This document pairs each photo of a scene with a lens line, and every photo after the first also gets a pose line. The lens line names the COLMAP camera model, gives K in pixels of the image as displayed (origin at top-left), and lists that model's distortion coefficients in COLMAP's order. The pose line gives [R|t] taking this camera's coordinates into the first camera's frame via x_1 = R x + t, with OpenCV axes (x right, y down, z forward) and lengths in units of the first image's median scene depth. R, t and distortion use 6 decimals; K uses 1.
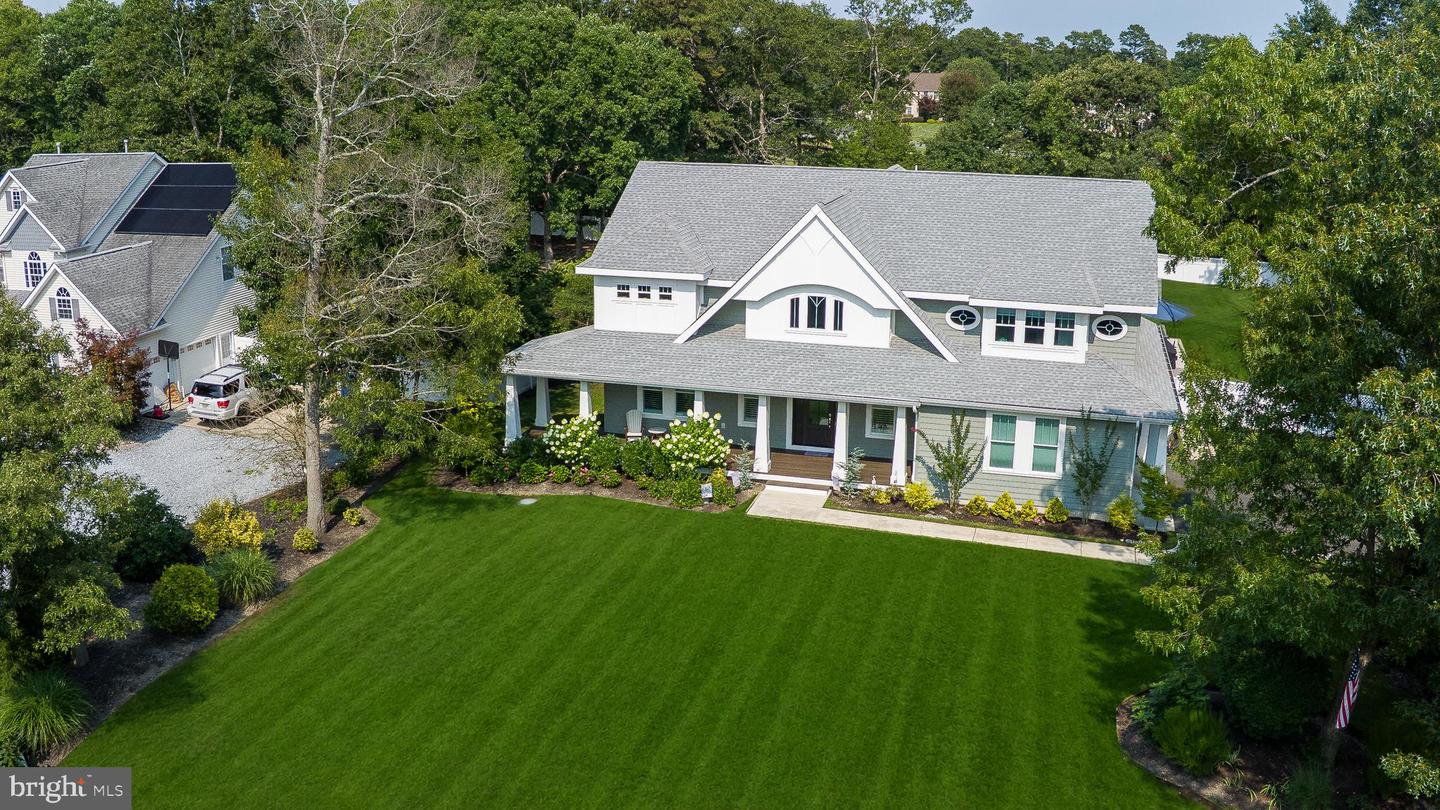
lens RADIAL K [[1241.7, 0, 720.0], [0, 1241.7, 405.0], [0, 0, 1]] dist [-0.200758, 0.005314]
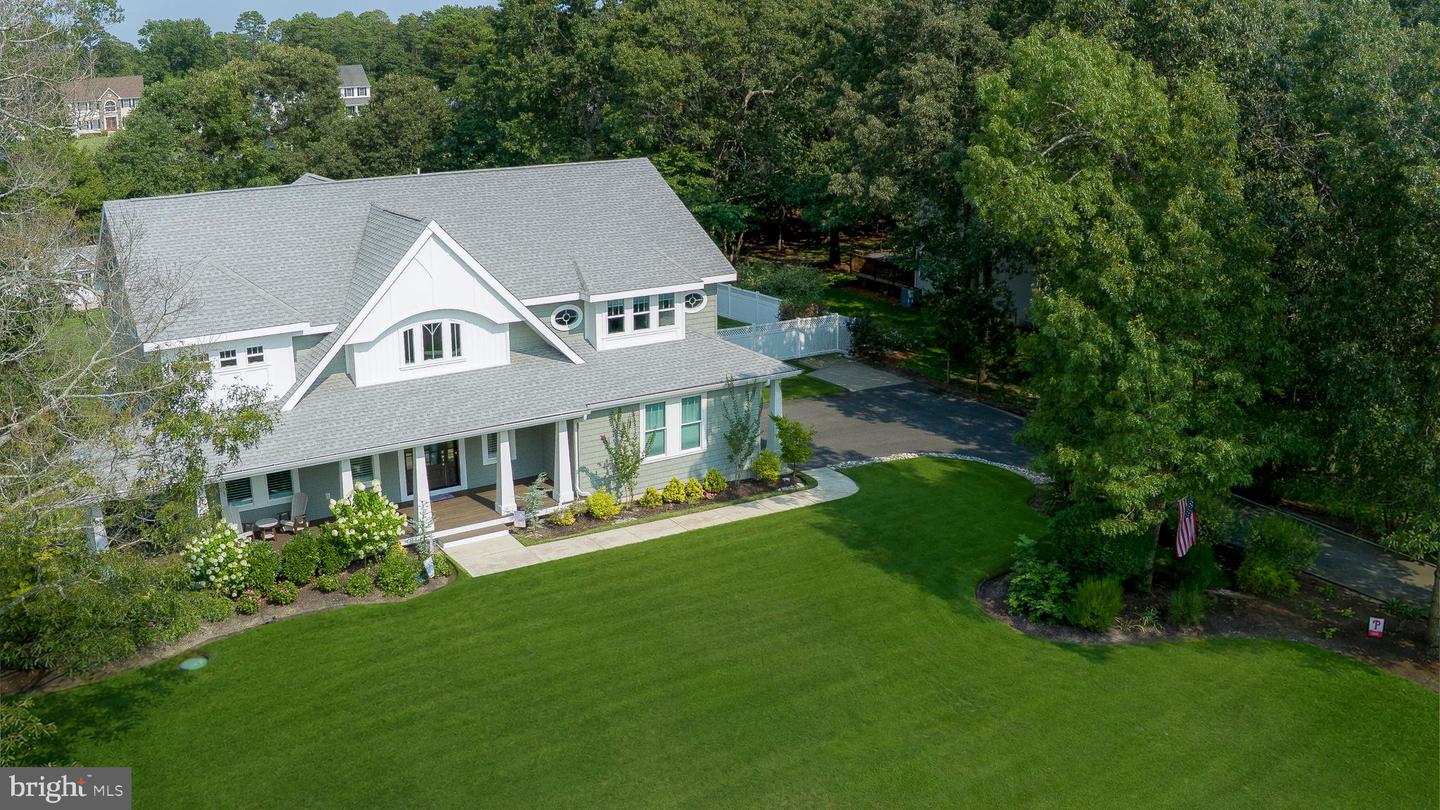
lens RADIAL K [[1241.7, 0, 720.0], [0, 1241.7, 405.0], [0, 0, 1]] dist [-0.200758, 0.005314]
pose [[0.636938, -0.218752, 0.739228, -0.458533], [0.206032, 0.972320, 0.110206, -0.086368], [-0.742874, 0.082110, 0.664377, 0.271592]]
